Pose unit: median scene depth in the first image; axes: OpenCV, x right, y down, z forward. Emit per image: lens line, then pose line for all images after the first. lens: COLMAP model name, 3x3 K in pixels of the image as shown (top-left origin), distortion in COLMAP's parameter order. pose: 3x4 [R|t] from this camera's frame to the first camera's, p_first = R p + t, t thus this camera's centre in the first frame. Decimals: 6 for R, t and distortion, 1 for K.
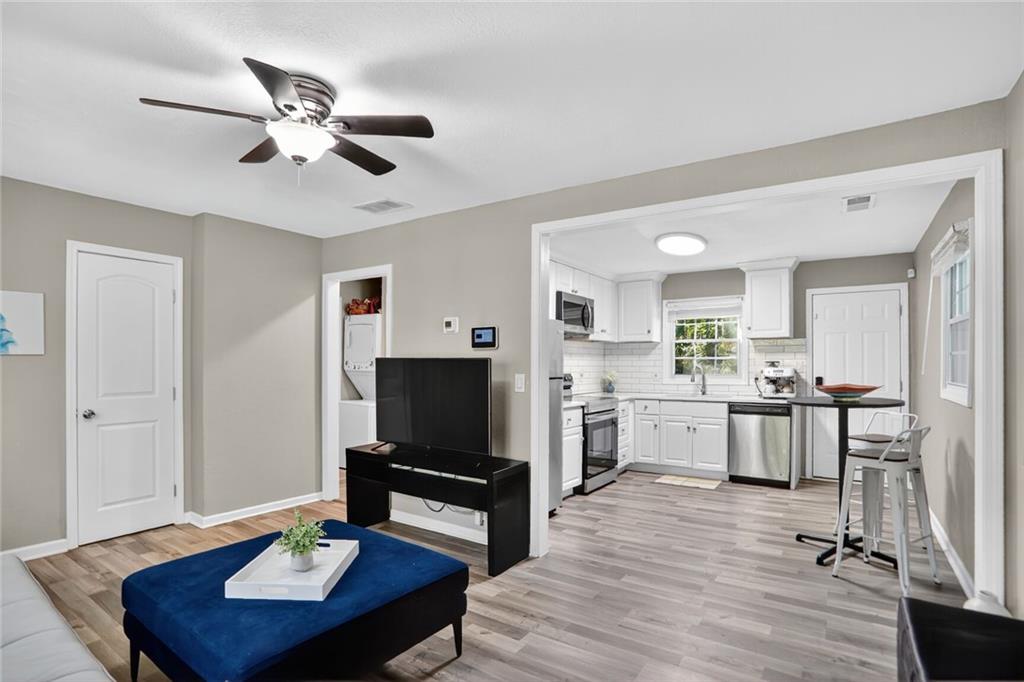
lens RADIAL K [[513.3, 0, 513.9], [0, 513.3, 355.9], [0, 0, 1]] dist [-0.034422, 0.001526]
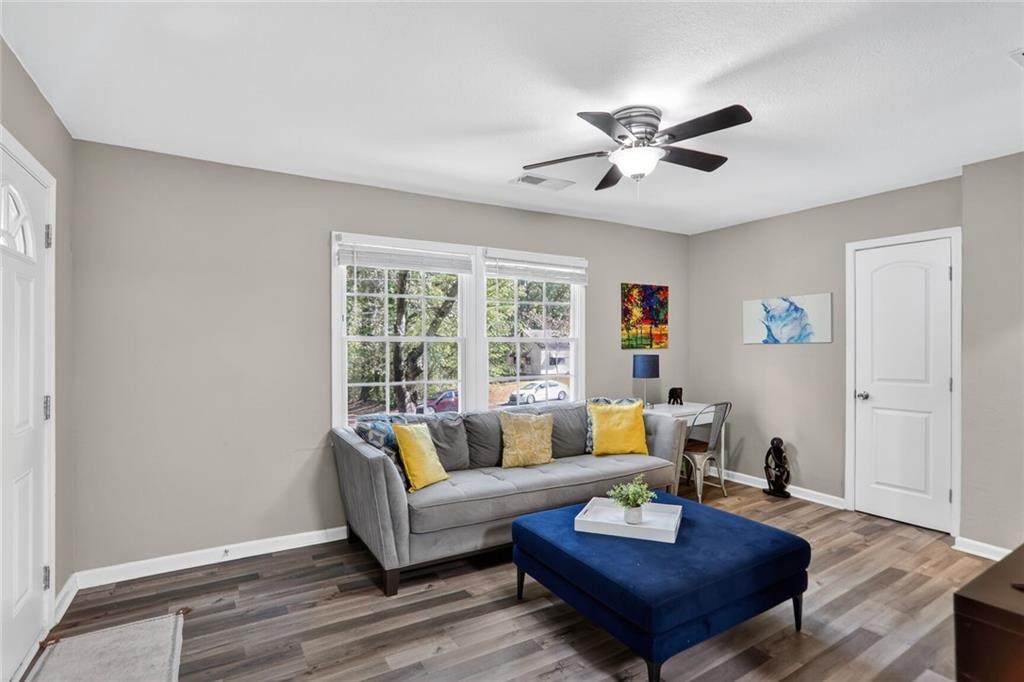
lens RADIAL K [[513.3, 0, 513.9], [0, 513.3, 355.9], [0, 0, 1]] dist [-0.034422, 0.001526]
pose [[-0.425686, 0.015440, -0.904739, 0.288405], [0.010403, 0.999872, 0.012169, 0.003965], [0.904811, -0.004232, -0.425792, 0.461019]]
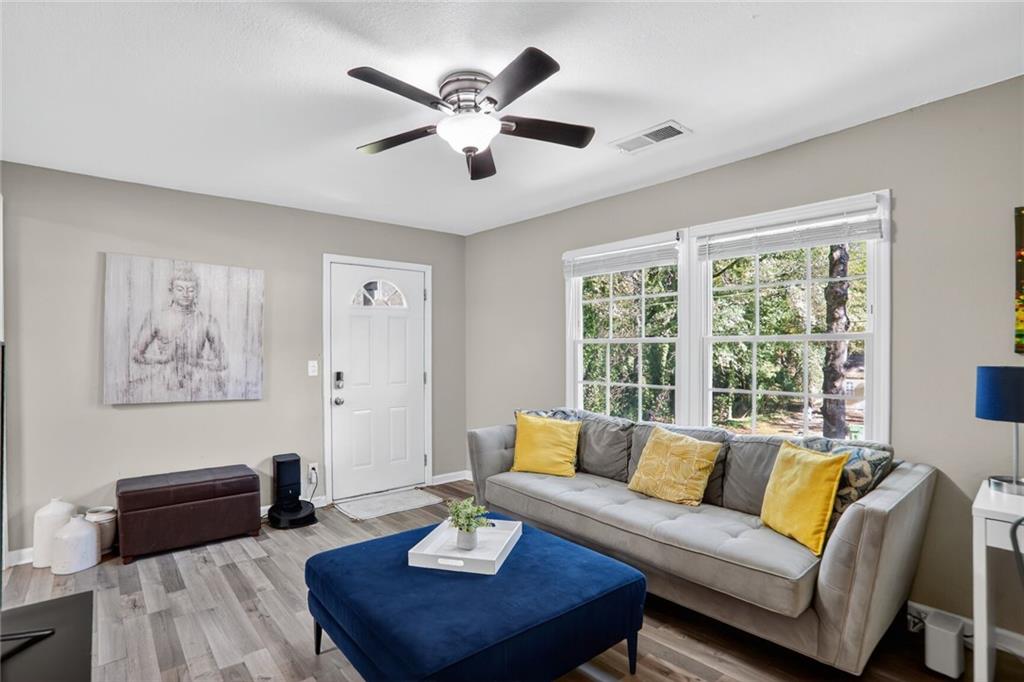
lens RADIAL K [[513.3, 0, 513.9], [0, 513.3, 355.9], [0, 0, 1]] dist [-0.034422, 0.001526]
pose [[-0.958780, -0.005270, 0.284100, -0.295846], [-0.005063, 0.999986, 0.001464, 0.007934], [-0.284103, -0.000034, -0.958794, 0.728470]]
